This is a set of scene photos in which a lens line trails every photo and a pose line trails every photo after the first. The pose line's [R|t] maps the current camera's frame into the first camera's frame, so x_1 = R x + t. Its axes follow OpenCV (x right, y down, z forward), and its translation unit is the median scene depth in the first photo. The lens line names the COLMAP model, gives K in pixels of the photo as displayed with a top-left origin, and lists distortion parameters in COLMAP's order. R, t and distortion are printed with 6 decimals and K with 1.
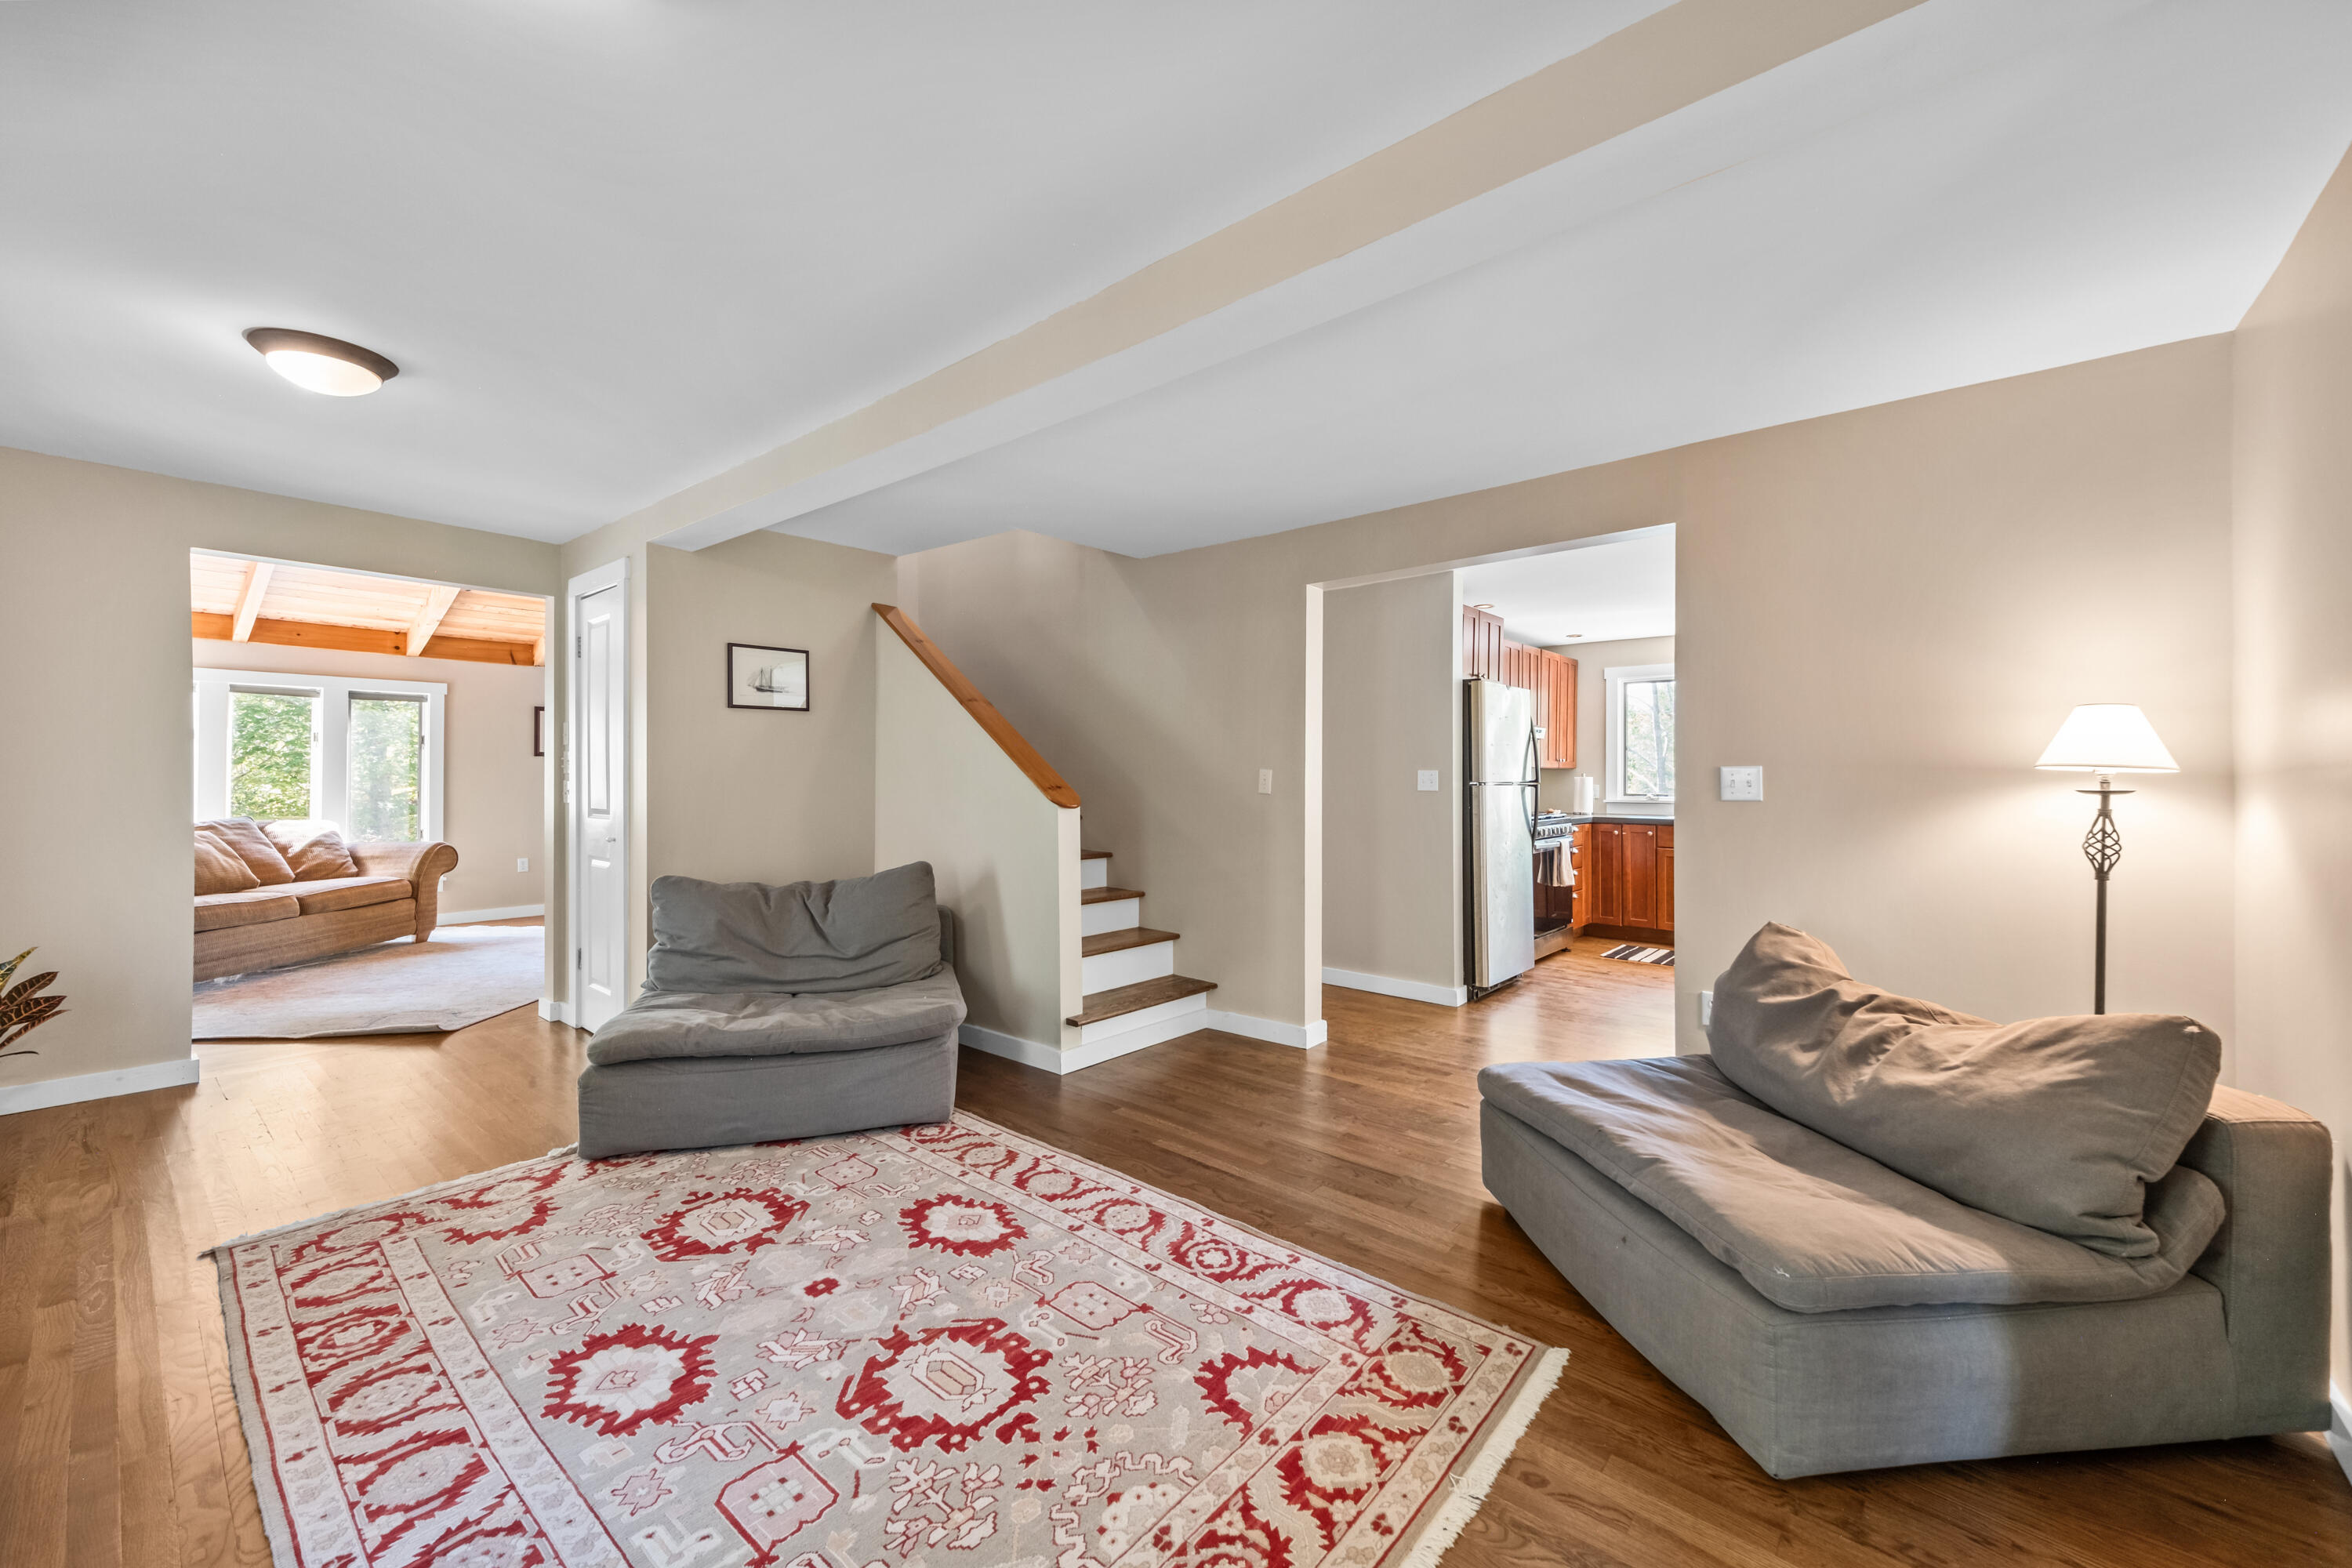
lens RADIAL K [[924.1, 0, 1176.1], [0, 924.1, 758.4], [0, 0, 1]] dist [0.015751, -0.000070]
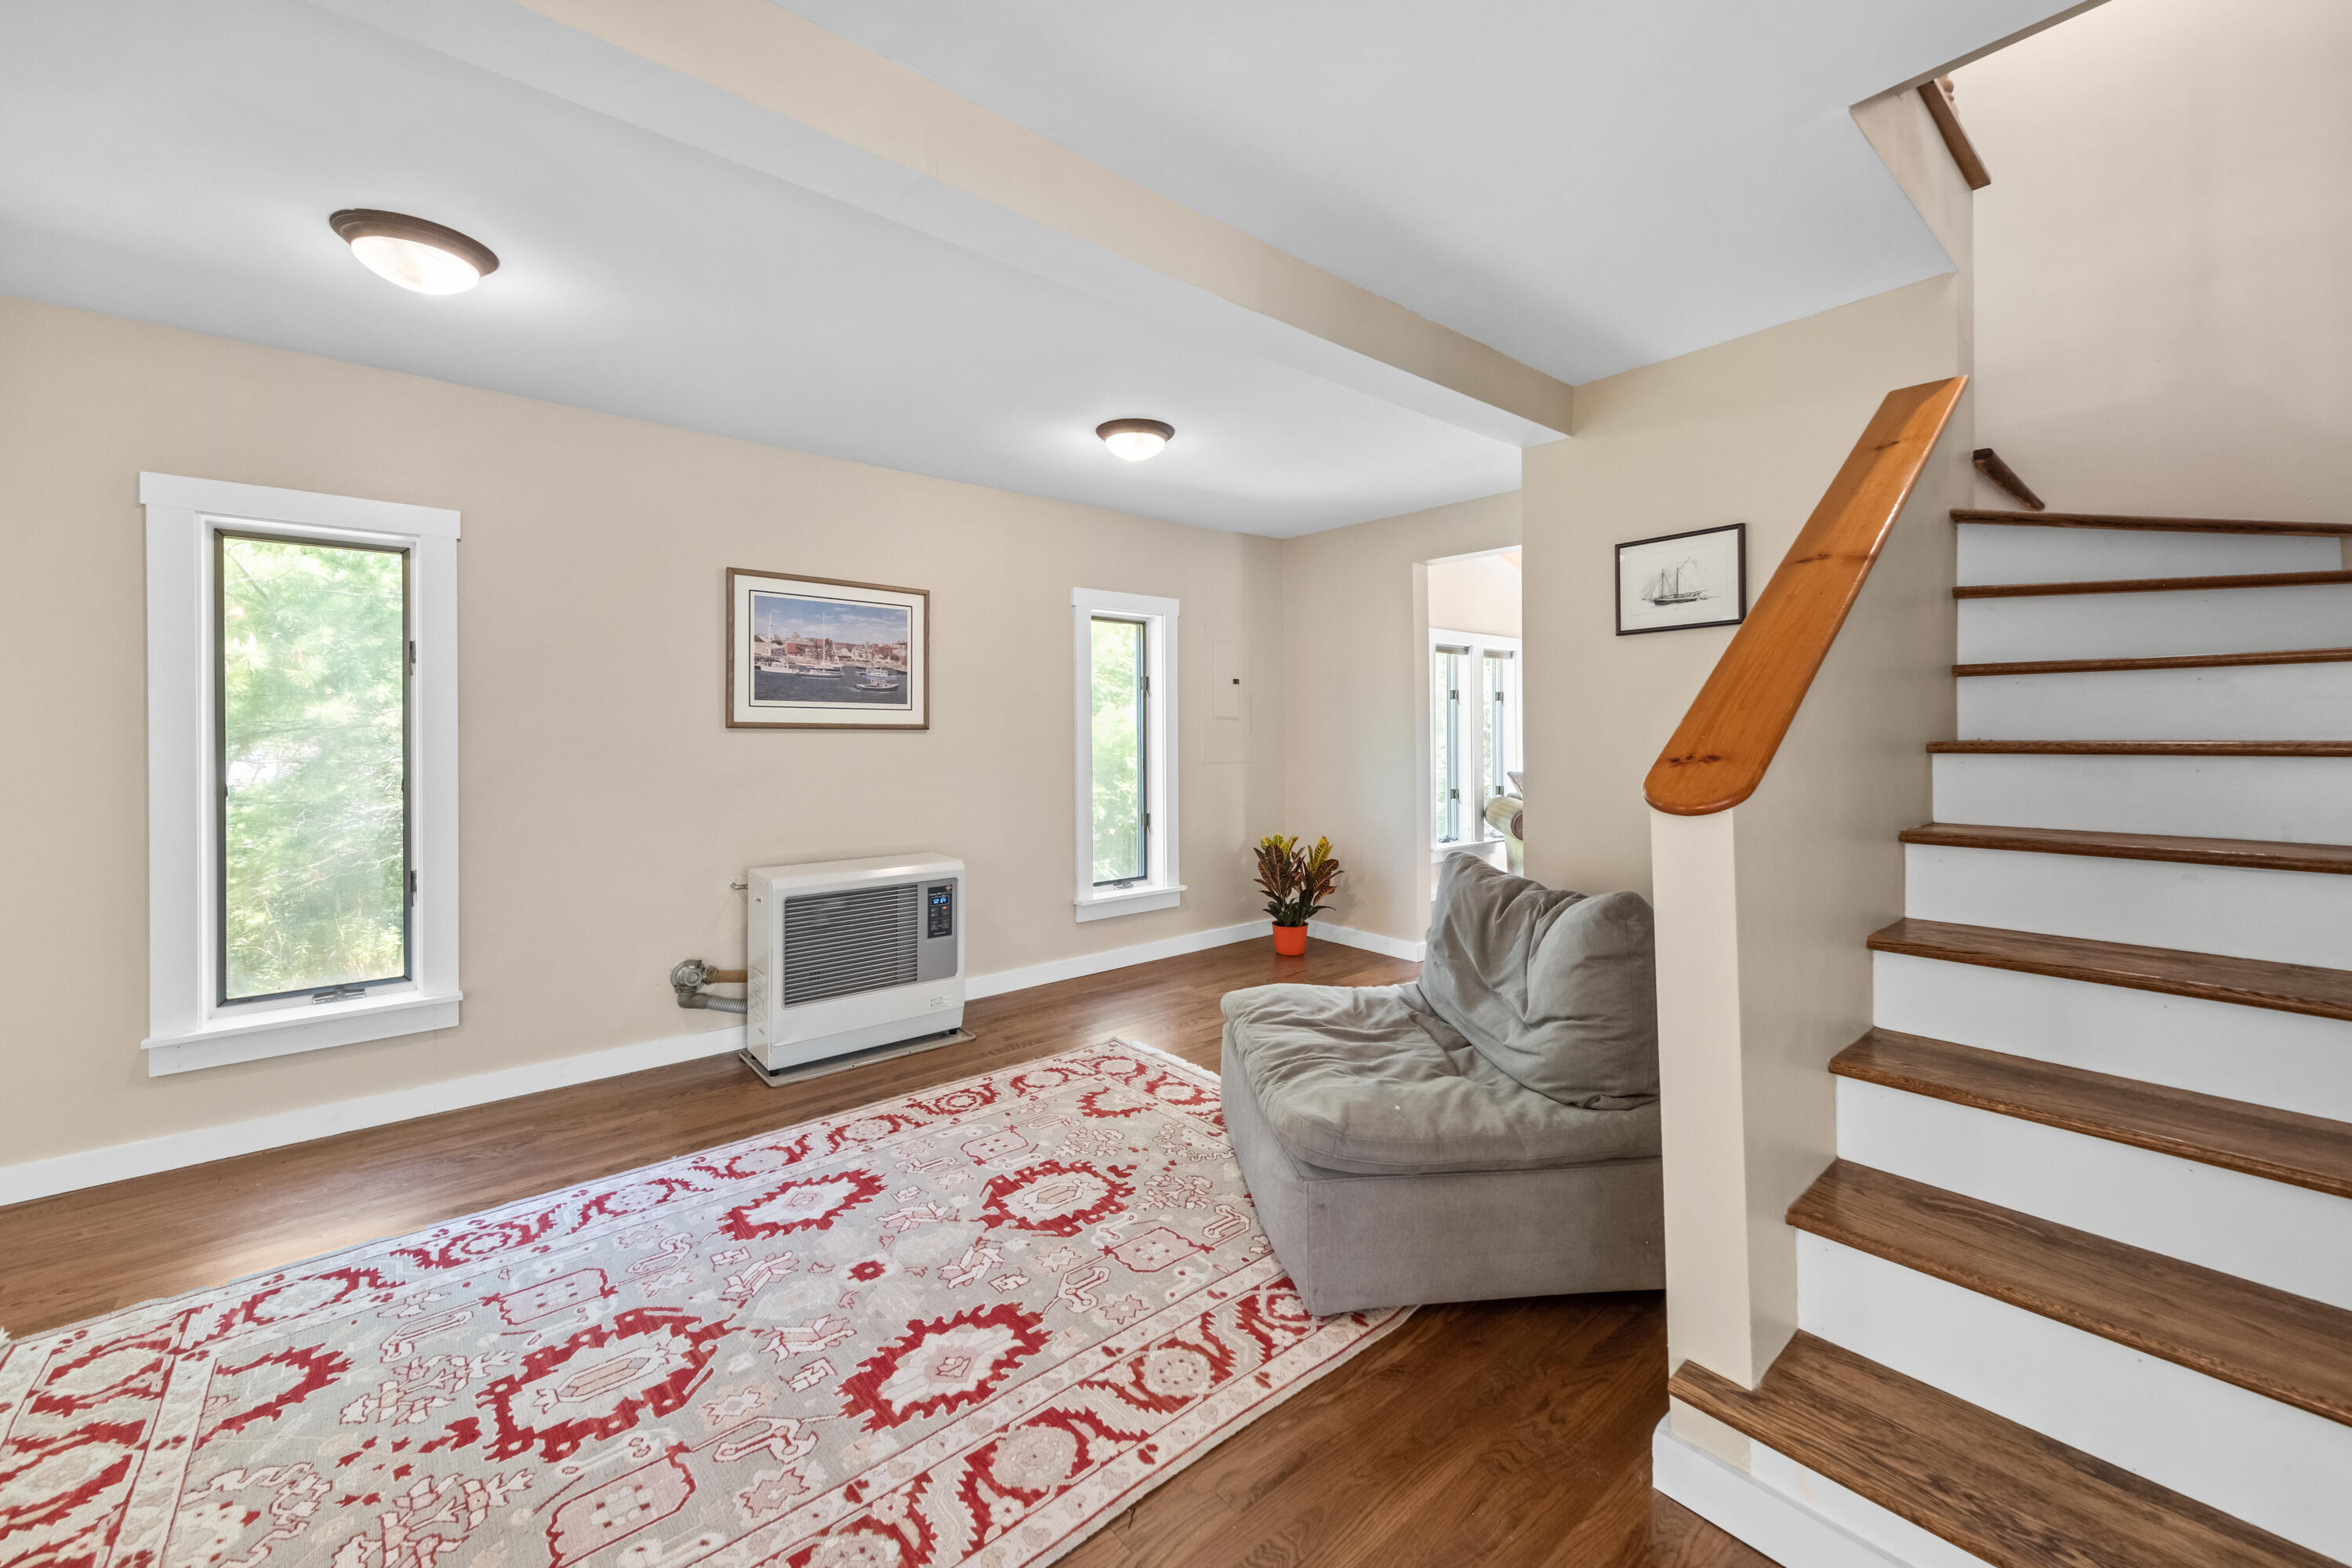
lens RADIAL K [[922.9, 0, 1195.9], [0, 922.9, 739.3], [0, 0, 1]] dist [0.001557, 0.000203]
pose [[-0.139105, 0.007513, -0.990249, 0.535867], [0.020848, 0.999772, 0.004656, 0.030234], [0.990058, -0.019997, -0.139229, 1.573438]]
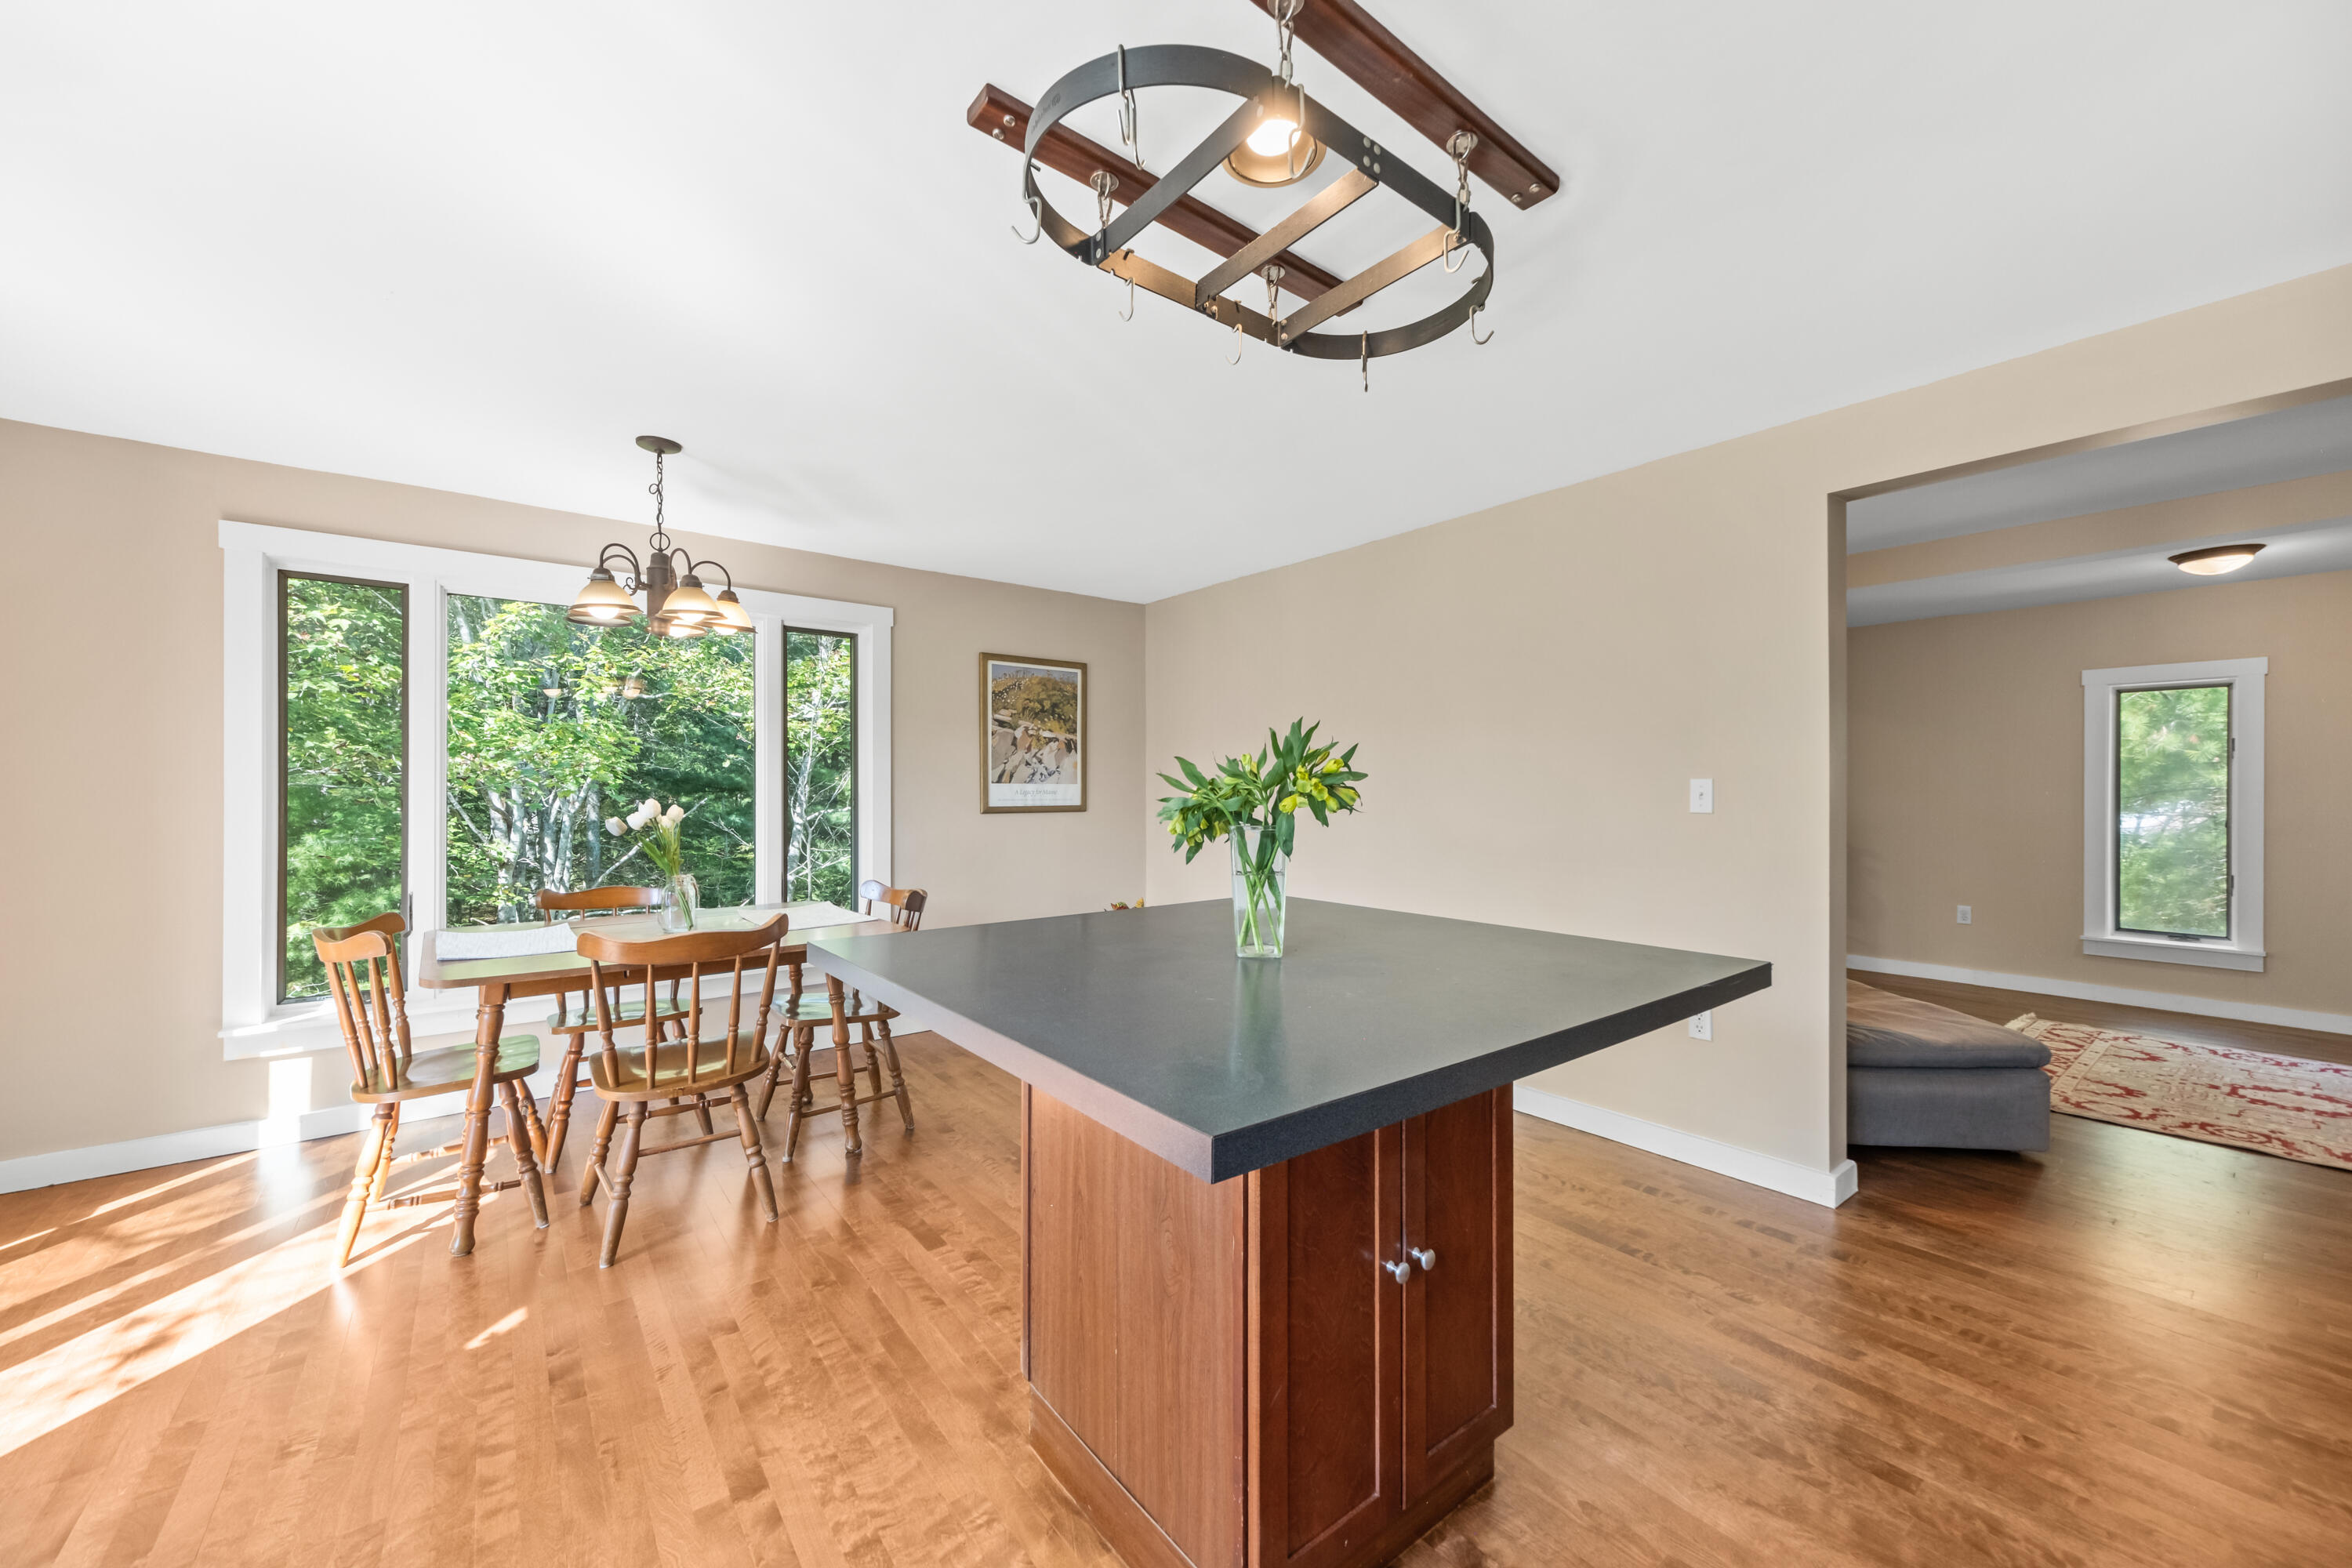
lens RADIAL K [[880.8, 0, 1198.1], [0, 880.8, 792.1], [0, 0, 1]] dist [0.012539, 0.000204]
pose [[-0.982499, -0.000420, 0.186270, 1.528650], [-0.004172, 0.999796, -0.019754, 0.057677], [-0.186223, -0.020185, -0.982300, 3.005642]]
